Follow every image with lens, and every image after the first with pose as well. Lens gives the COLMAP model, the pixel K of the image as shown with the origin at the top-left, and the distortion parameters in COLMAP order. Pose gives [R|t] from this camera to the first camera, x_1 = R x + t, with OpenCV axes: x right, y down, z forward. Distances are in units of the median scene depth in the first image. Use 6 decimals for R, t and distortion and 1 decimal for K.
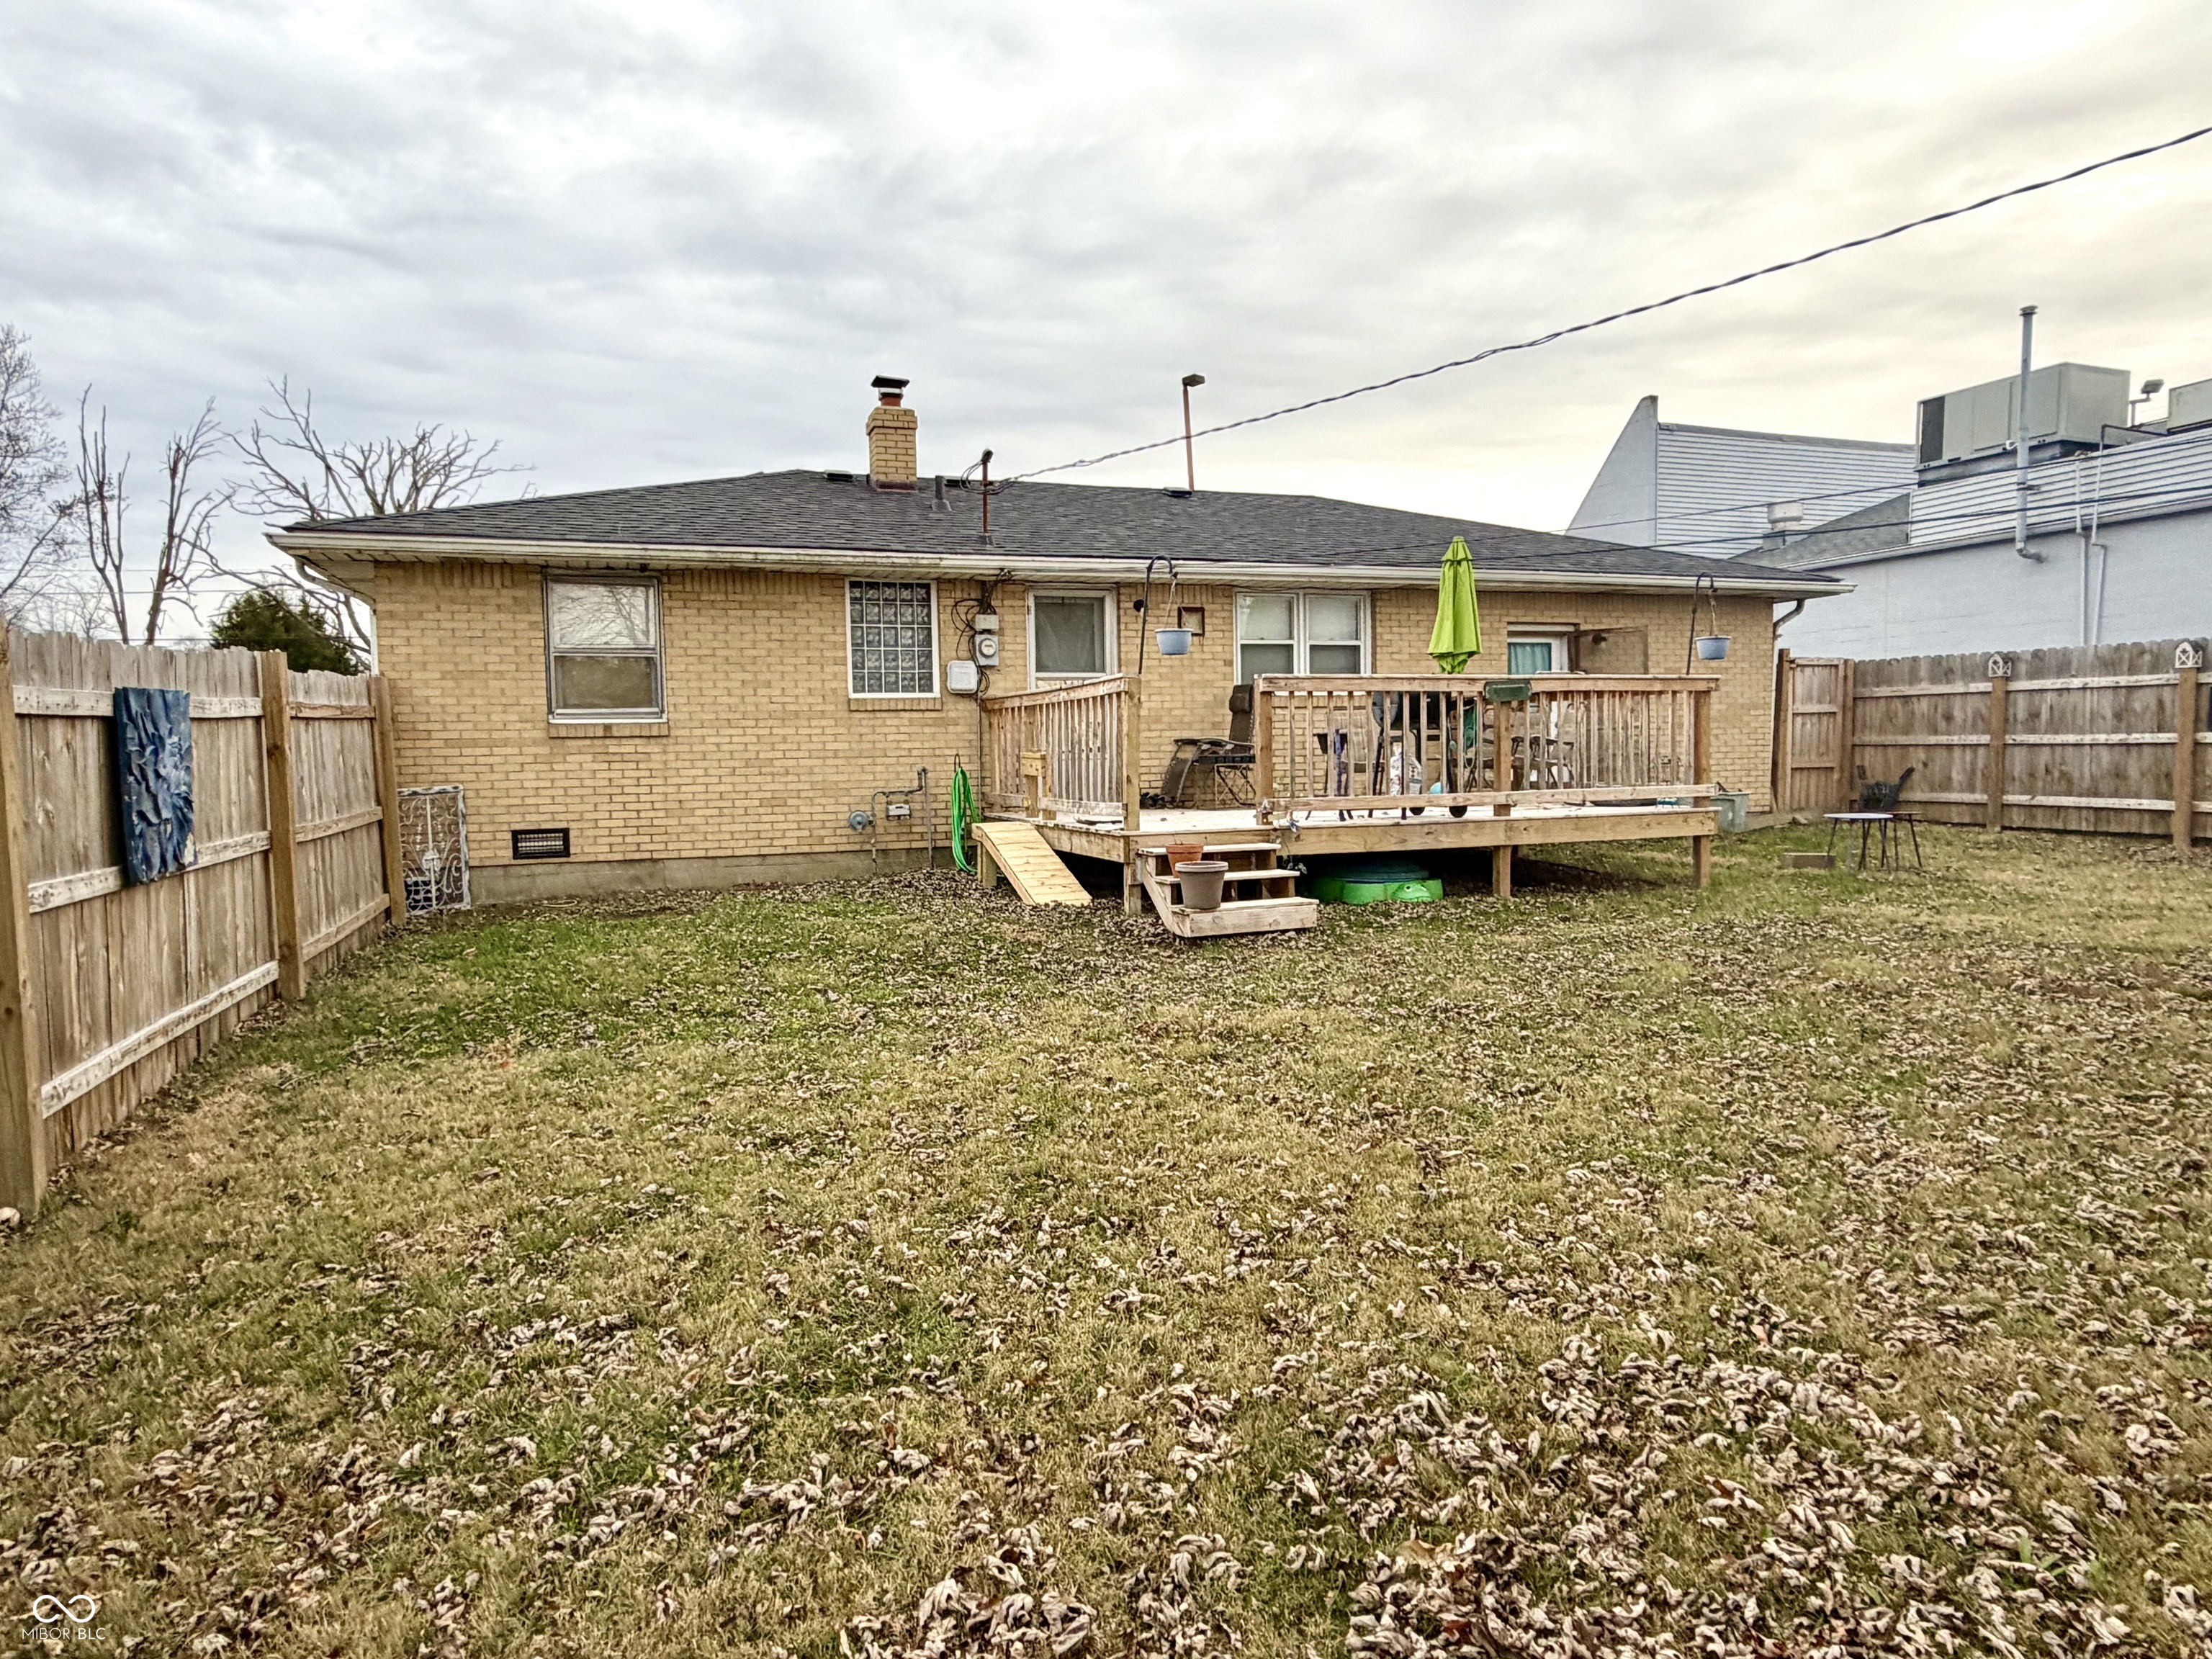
lens RADIAL K [[1317.0, 0, 1098.5], [0, 1317.0, 813.4], [0, 0, 1]] dist [-0.002206, 0.000877]
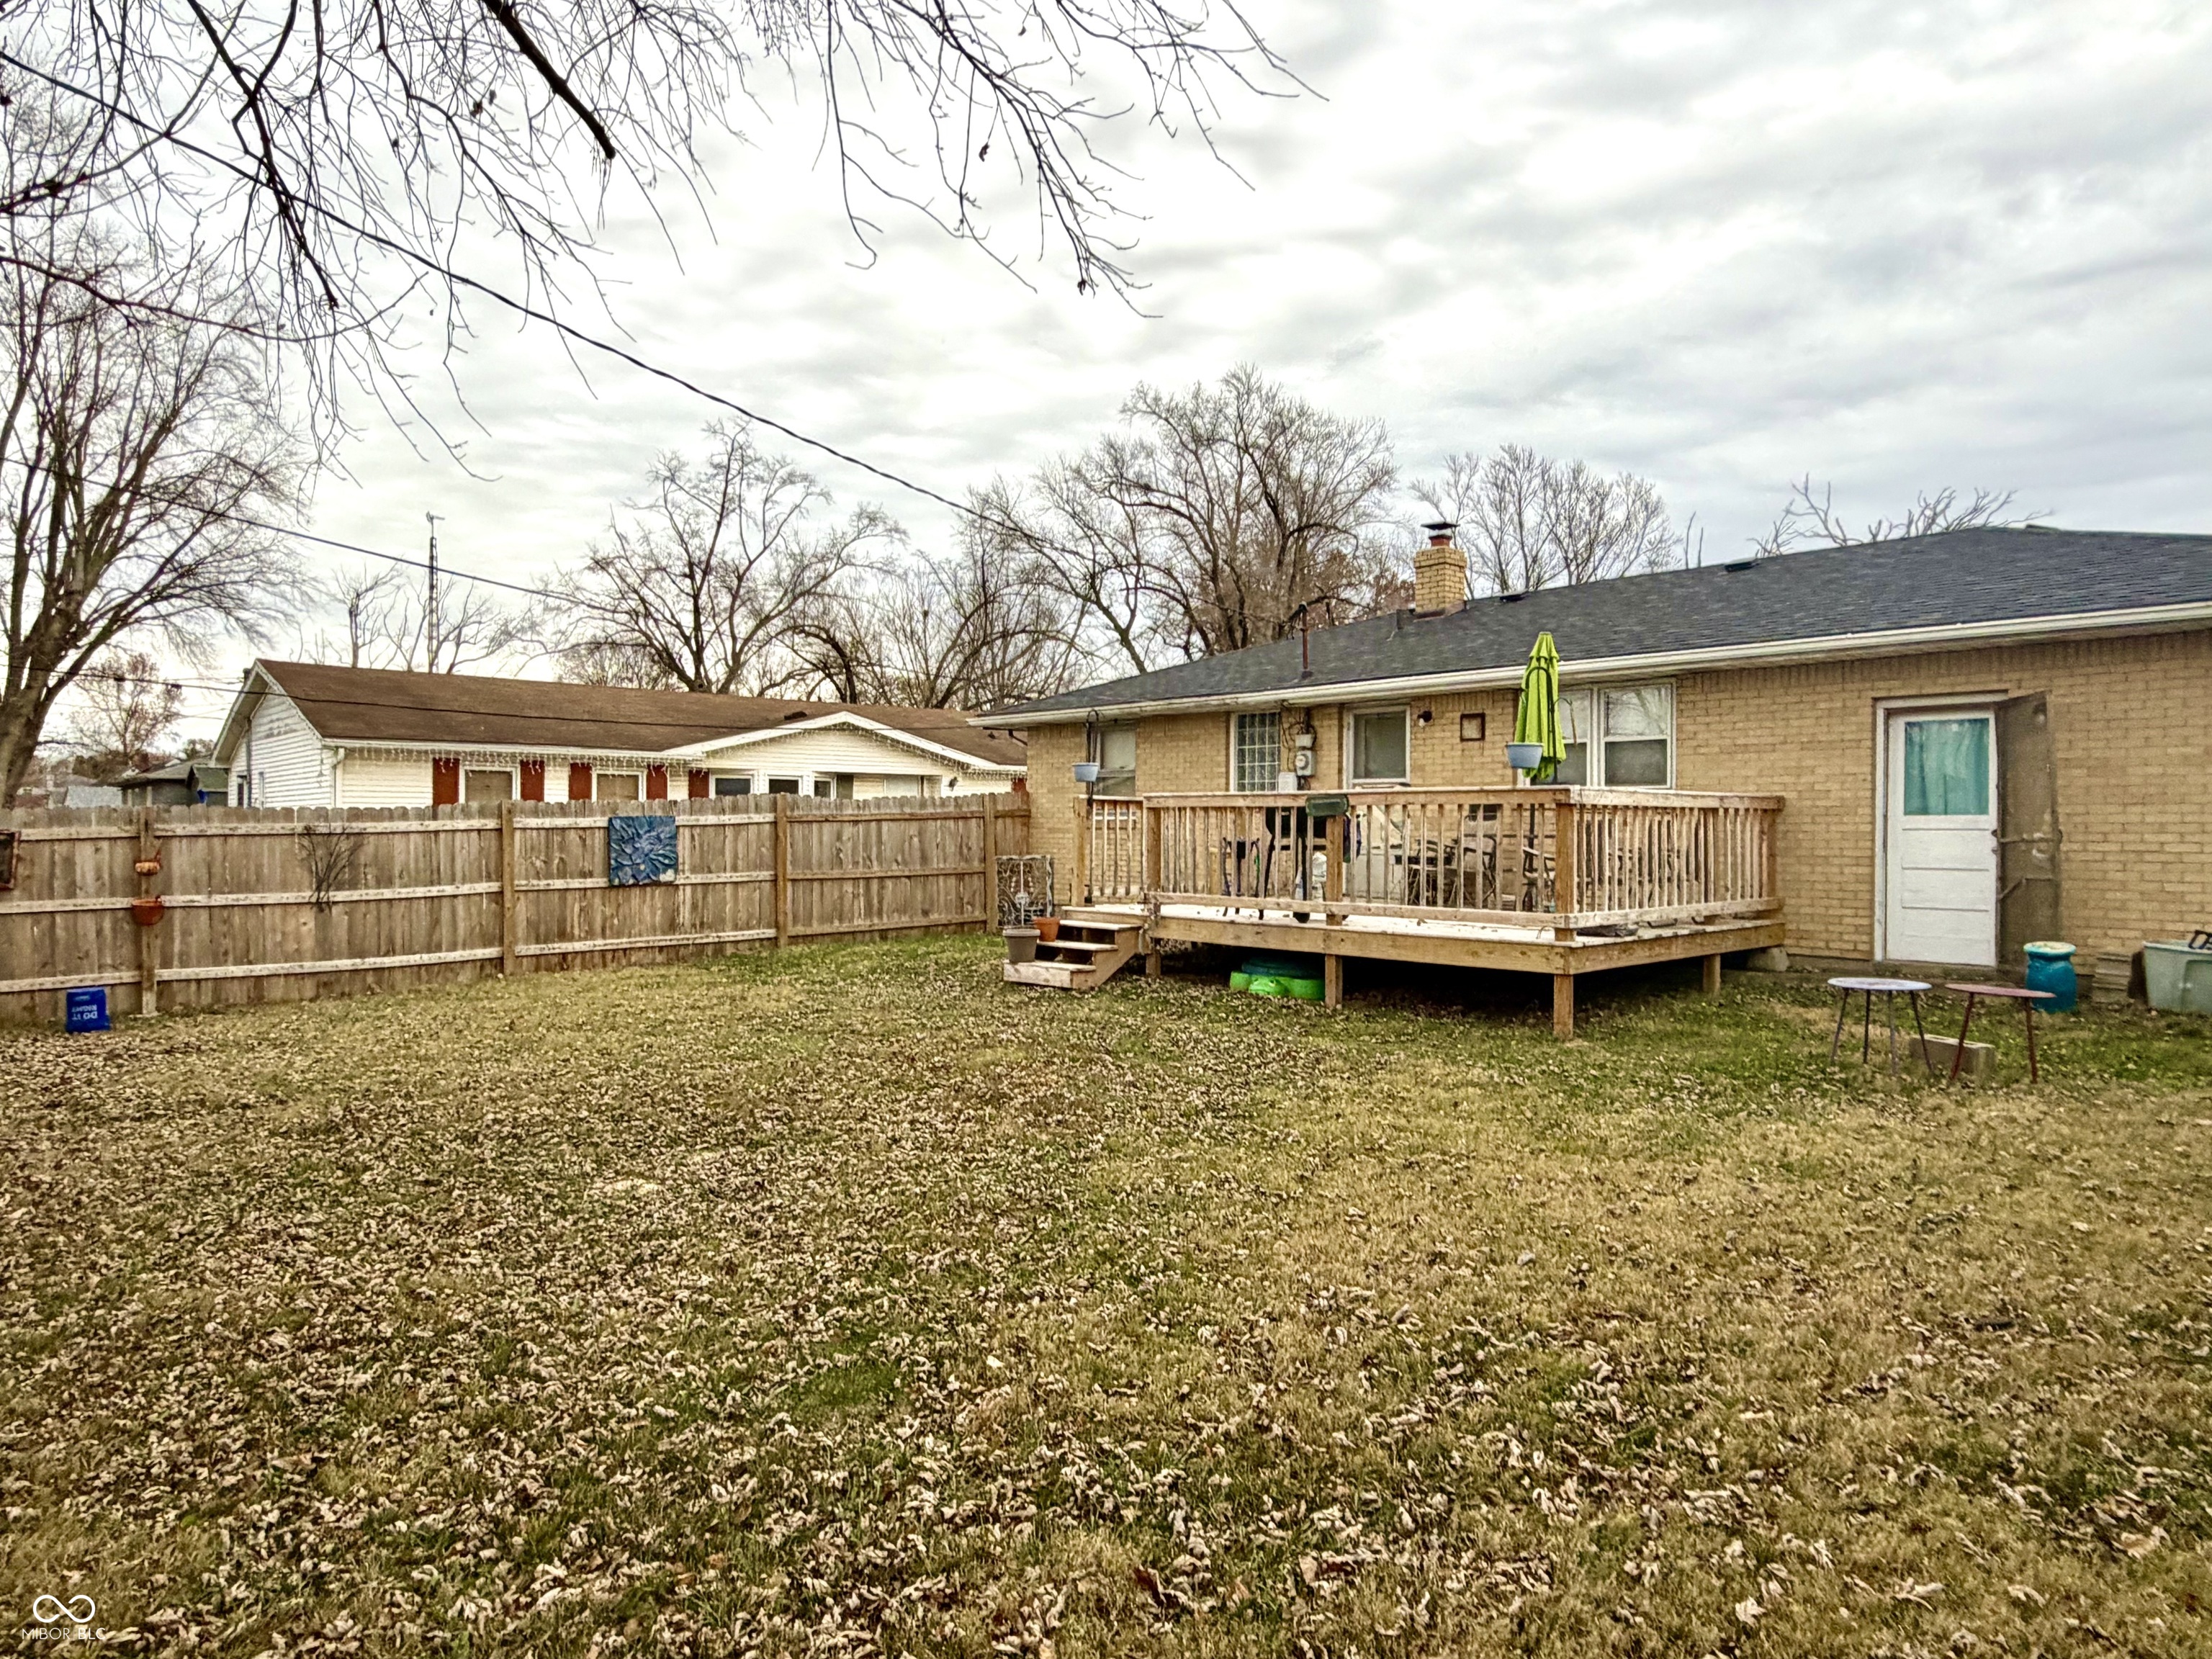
lens RADIAL K [[1317.0, 0, 1095.3], [0, 1317.0, 838.1], [0, 0, 1]] dist [-0.002206, 0.000877]
pose [[0.387179, 0.026526, -0.921623, 1.004991], [-0.053141, 0.998566, 0.006416, -0.053662], [0.920472, 0.046492, 0.388034, 0.353845]]
